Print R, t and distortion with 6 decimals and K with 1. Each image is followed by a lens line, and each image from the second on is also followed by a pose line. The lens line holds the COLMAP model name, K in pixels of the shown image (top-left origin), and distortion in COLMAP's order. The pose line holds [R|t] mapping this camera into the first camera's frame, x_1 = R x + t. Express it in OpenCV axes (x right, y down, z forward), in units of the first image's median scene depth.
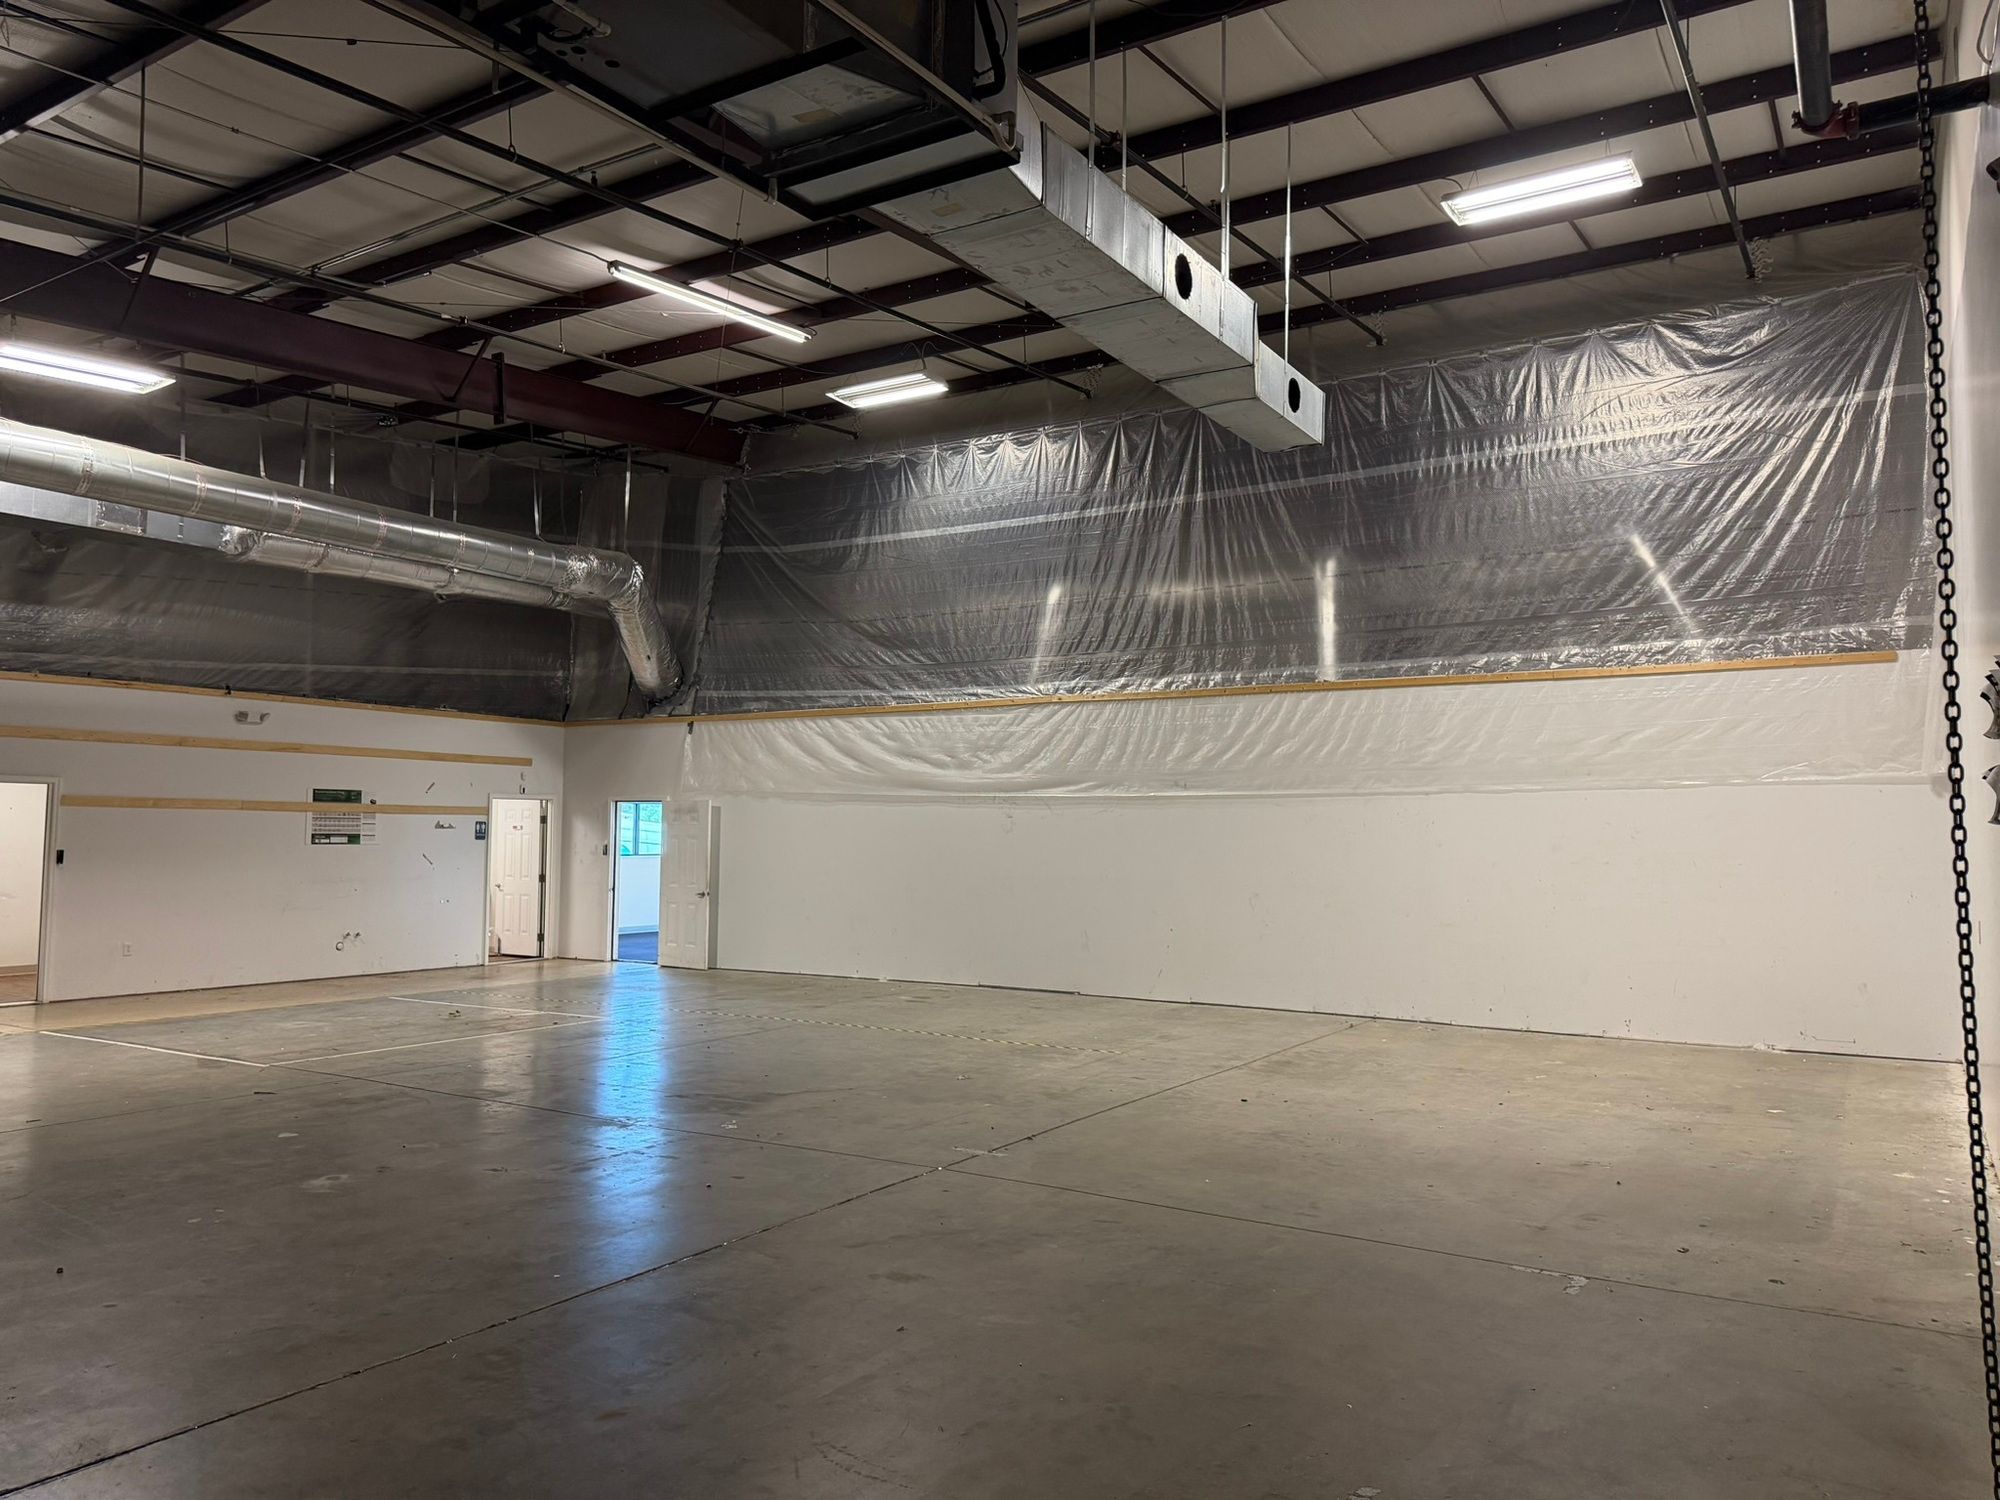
lens RADIAL K [[1406.4, 0, 1000.0], [0, 1406.4, 750.0], [0, 0, 1]] dist [0.085675, 0.000244]
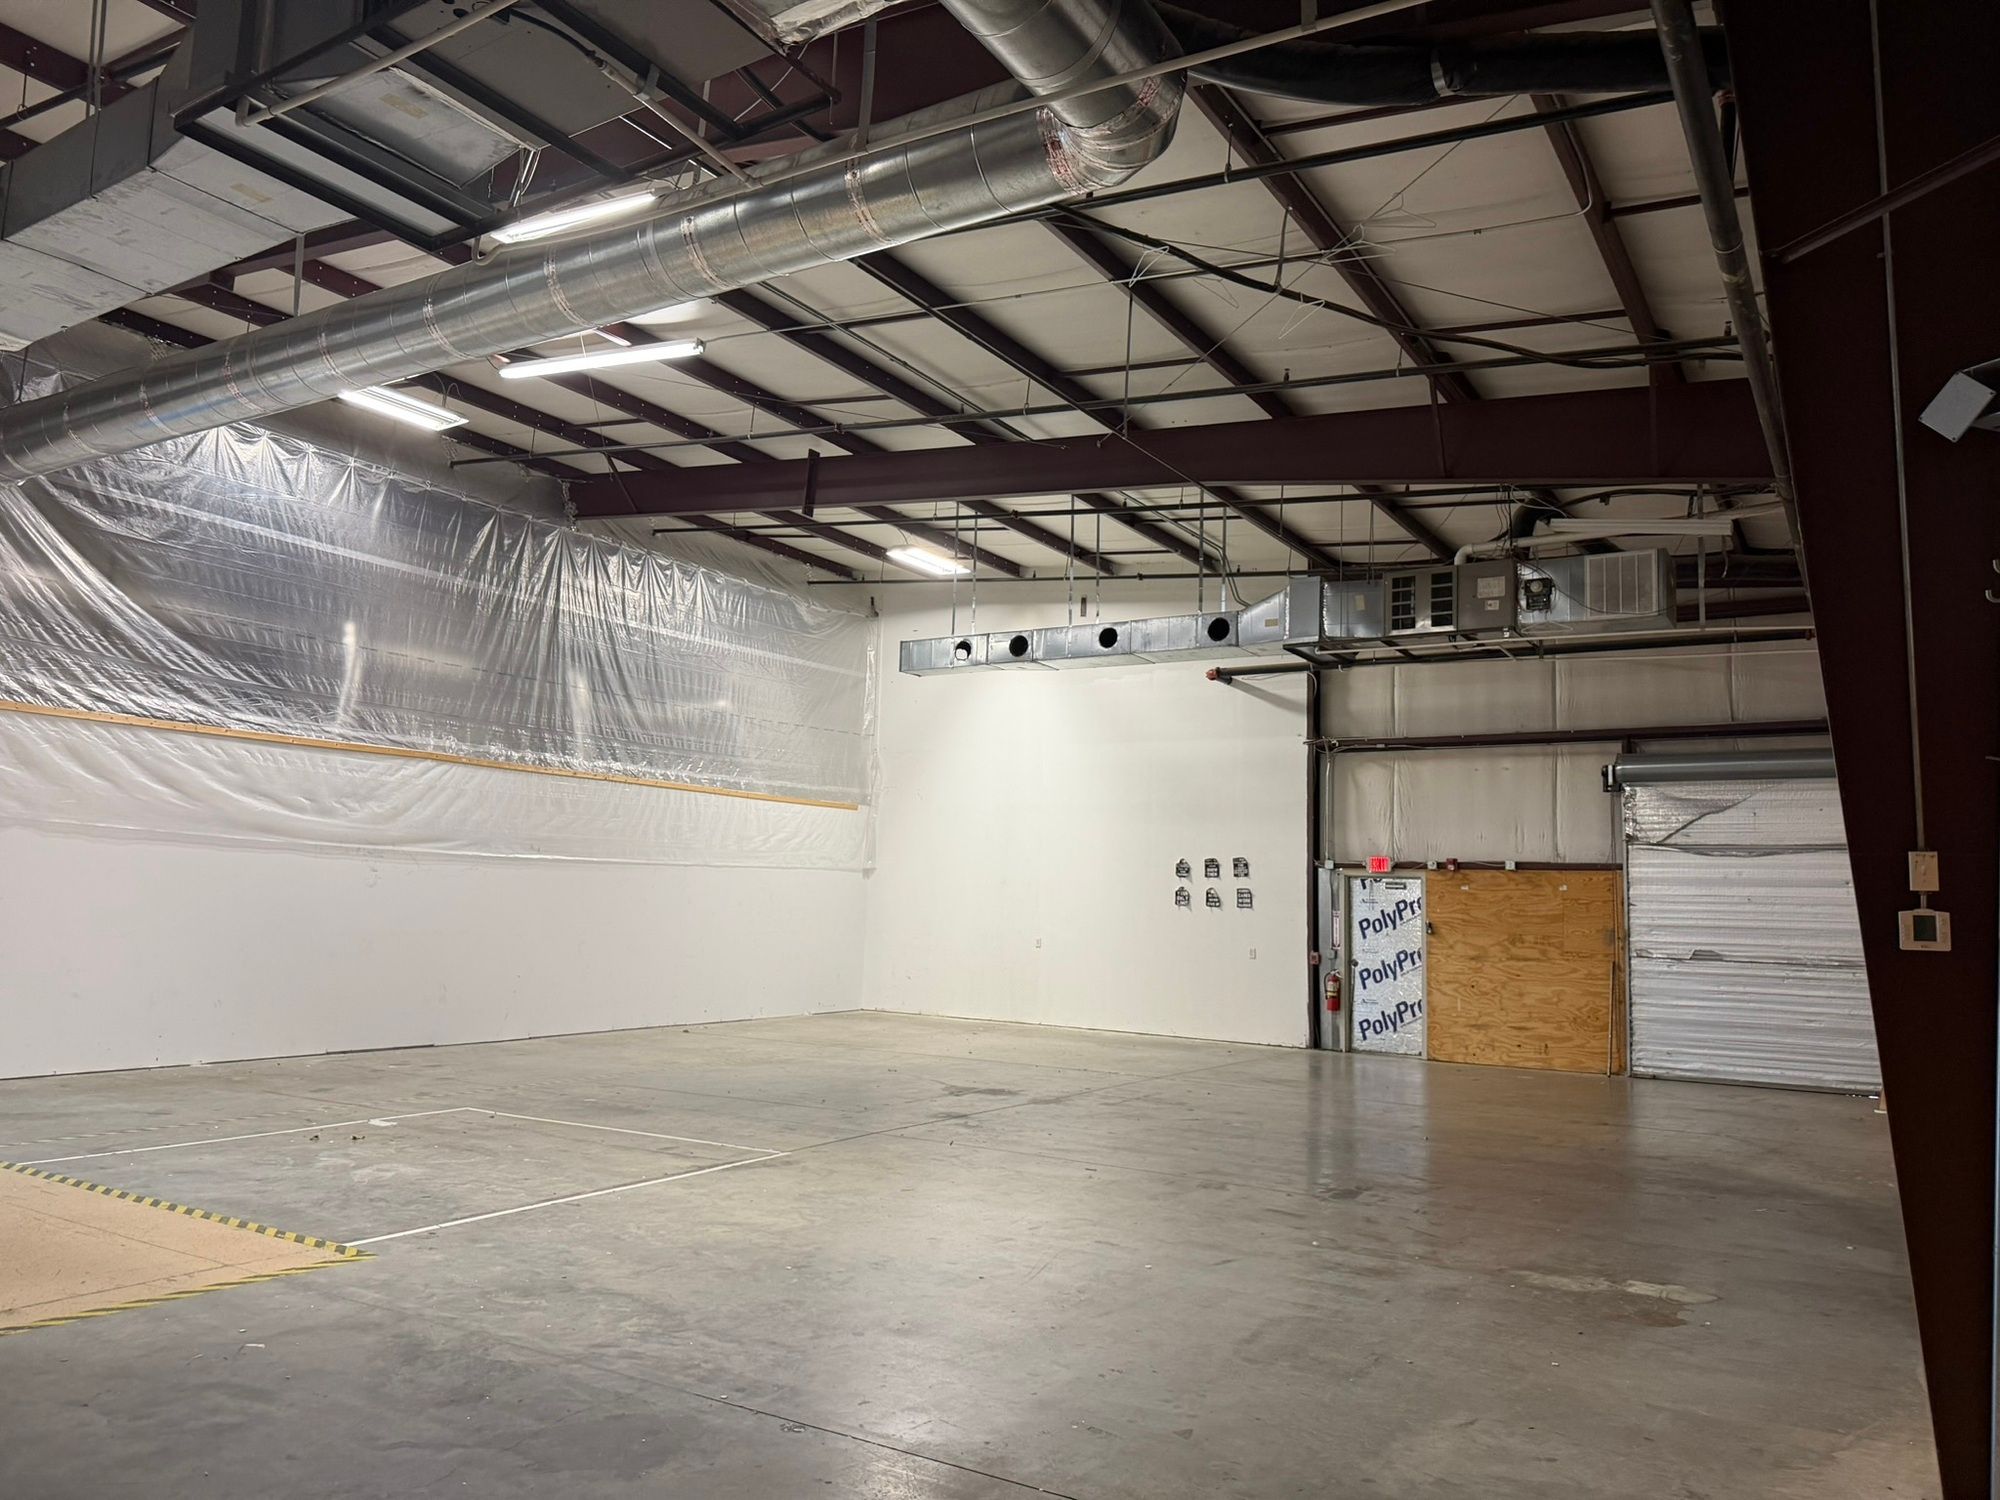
lens RADIAL K [[1407.8, 0, 1000.0], [0, 1407.8, 750.0], [0, 0, 1]] dist [-0.002507, -0.000778]
pose [[-0.000073, 0.102629, 0.994720, -0.941252], [-0.091608, 0.990536, -0.102204, 0.024969], [-0.995795, -0.091132, 0.009330, 0.570251]]
